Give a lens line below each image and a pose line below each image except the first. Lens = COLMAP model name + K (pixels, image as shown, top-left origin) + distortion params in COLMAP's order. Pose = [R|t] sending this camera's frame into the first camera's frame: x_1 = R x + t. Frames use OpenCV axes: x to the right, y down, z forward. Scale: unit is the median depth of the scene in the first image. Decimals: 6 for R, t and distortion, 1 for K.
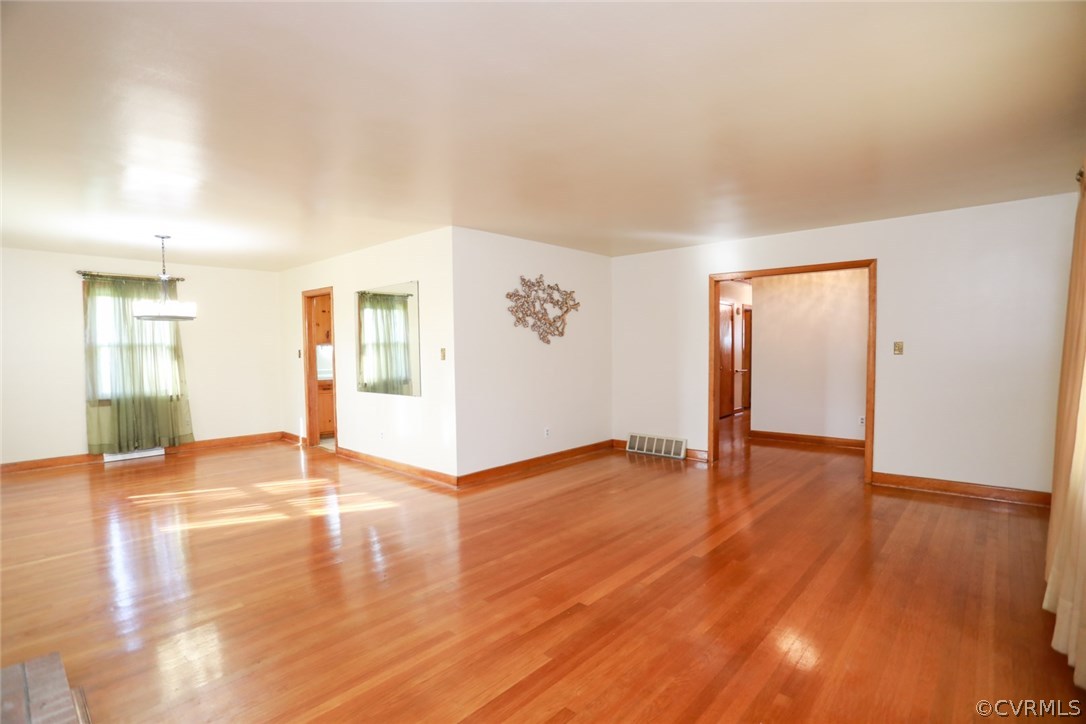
lens RADIAL K [[525.8, 0, 546.6], [0, 525.8, 364.6], [0, 0, 1]] dist [-0.035427, 0.008338]
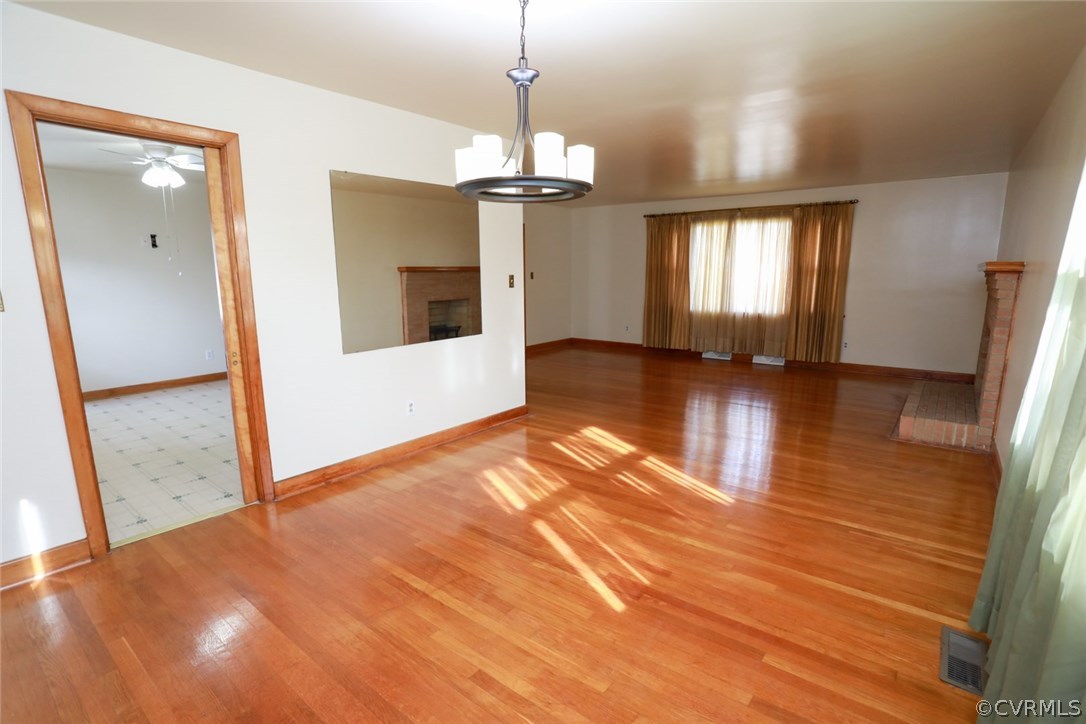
lens RADIAL K [[525.8, 0, 546.8], [0, 525.8, 368.8], [0, 0, 1]] dist [-0.035427, 0.008338]
pose [[-0.062913, -0.171197, 0.983226, -1.137868], [0.043655, 0.983763, 0.174083, -0.026758], [-0.997064, 0.053875, -0.054418, 1.007978]]
